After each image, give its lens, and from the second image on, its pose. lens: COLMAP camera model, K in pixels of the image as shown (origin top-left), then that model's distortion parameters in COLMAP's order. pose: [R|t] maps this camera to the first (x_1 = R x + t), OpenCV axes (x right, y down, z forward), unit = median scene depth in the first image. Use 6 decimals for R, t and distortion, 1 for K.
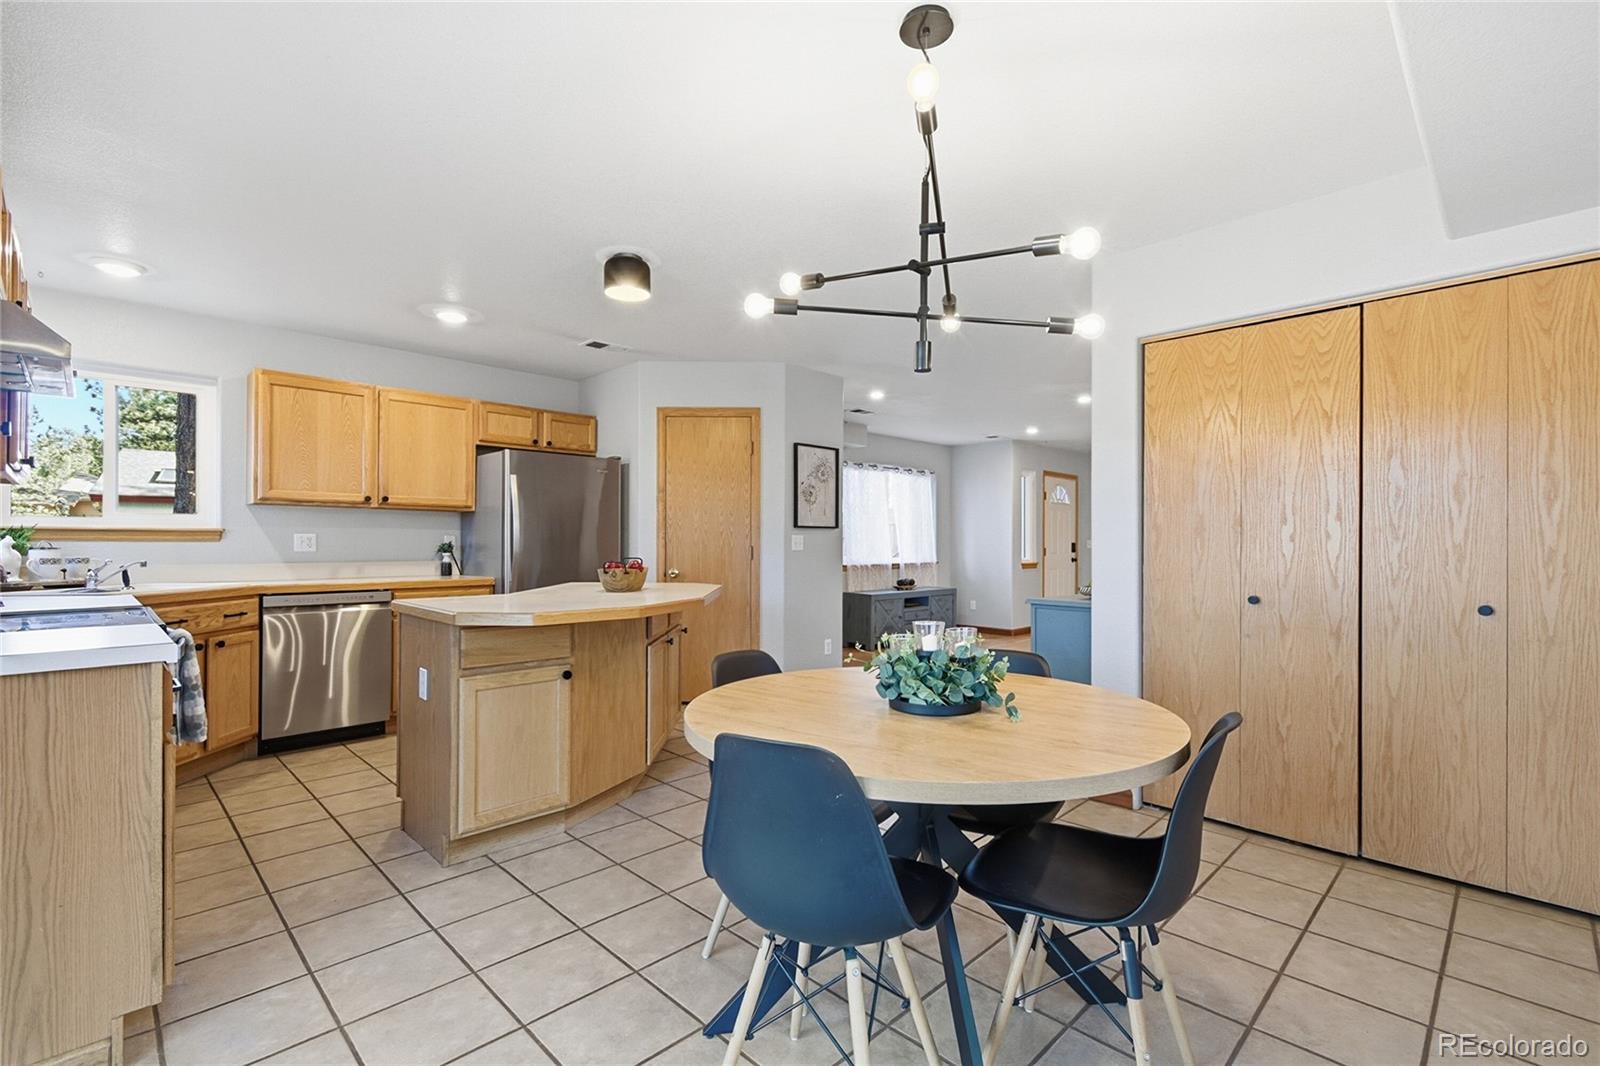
lens RADIAL K [[720.8, 0, 810.4], [0, 720.8, 538.5], [0, 0, 1]] dist [0.004720, -0.000365]
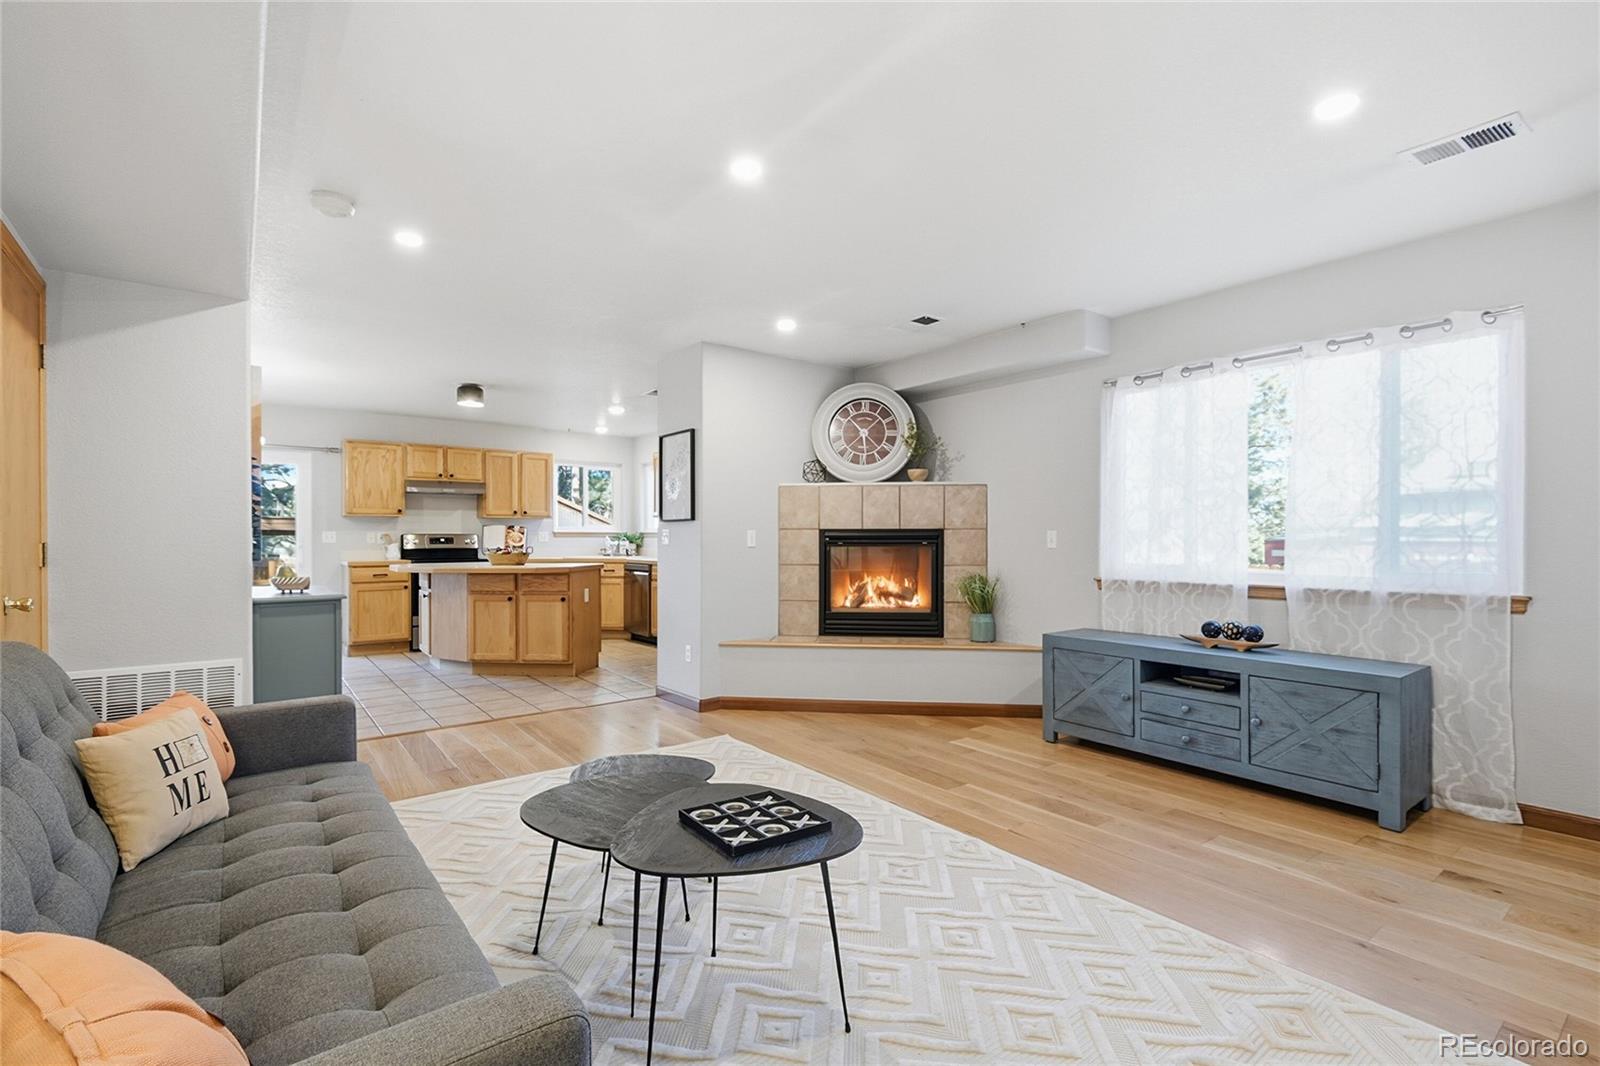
lens RADIAL K [[720.8, 0, 811.0], [0, 720.8, 540.6], [0, 0, 1]] dist [0.004720, -0.000365]
pose [[-0.122992, 0.001359, -0.992407, 1.143527], [0.006541, 0.999978, 0.000559, 0.014299], [0.992386, -0.006422, -0.122999, 1.614065]]
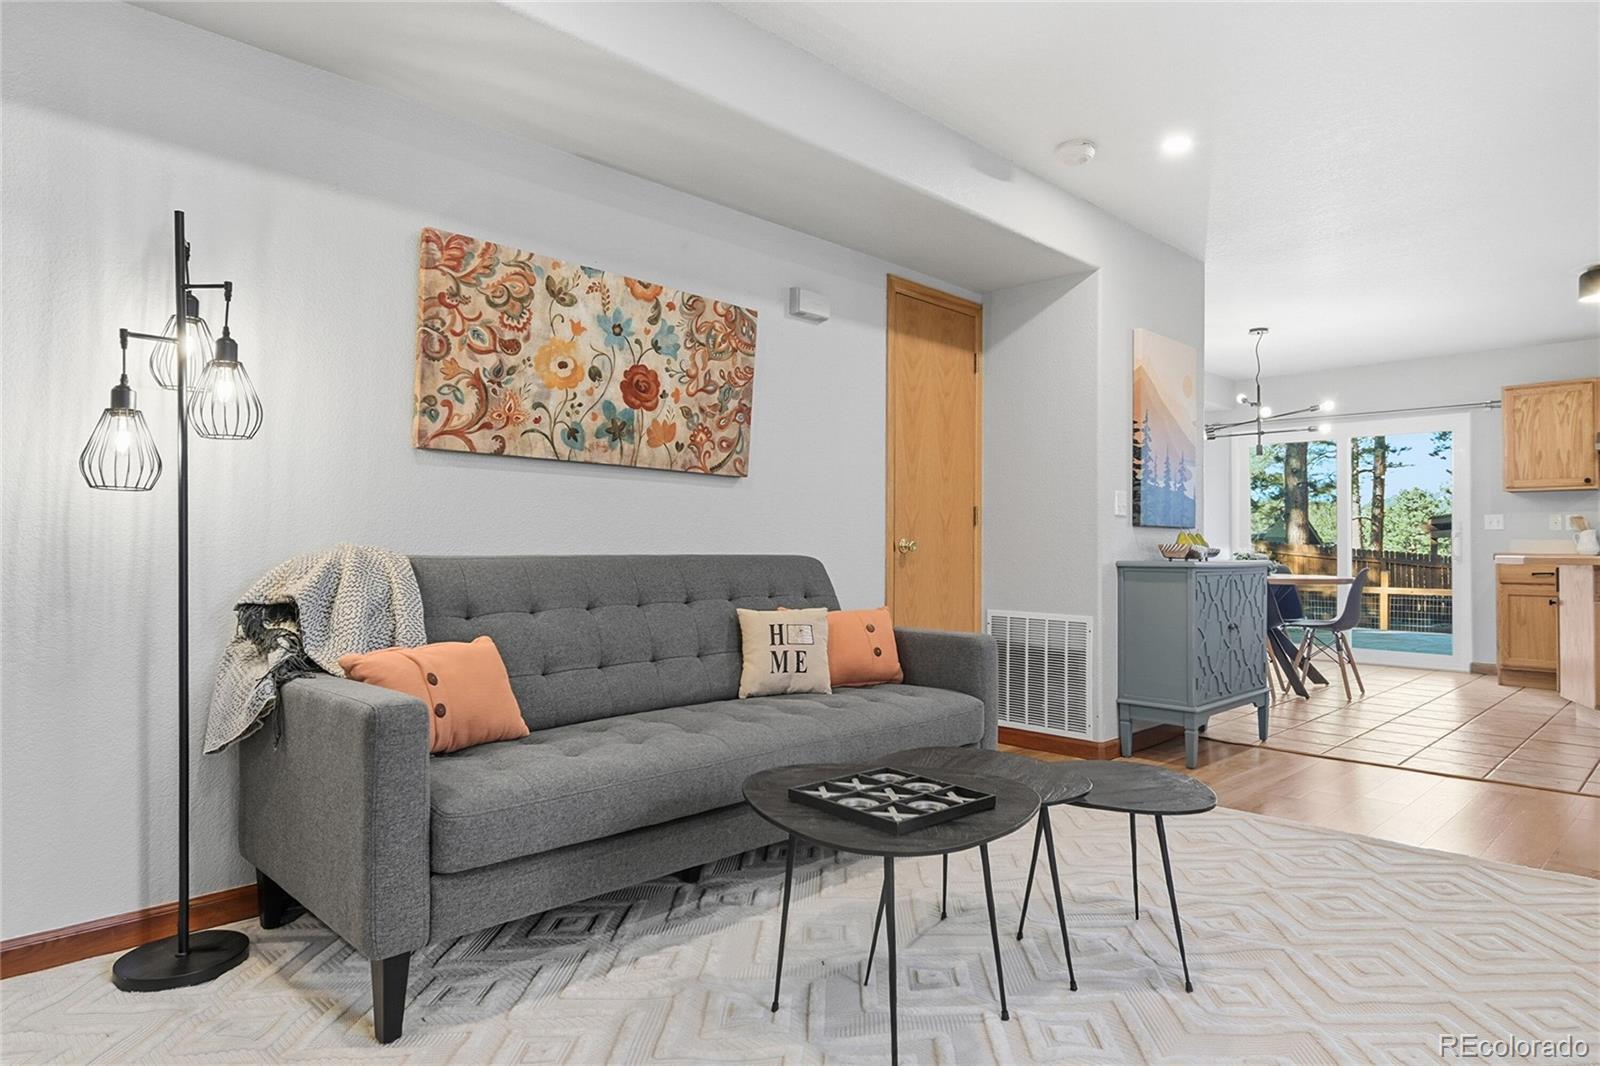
lens RADIAL K [[946.5, 0, 810.8], [0, 946.5, 524.6], [0, 0, 1]] dist [0.007233, 0.000415]
pose [[-0.999941, -0.010264, -0.003466, 0.788094], [-0.010156, 0.999506, -0.029756, 0.066267], [0.003769, -0.029719, -0.999551, 1.934578]]
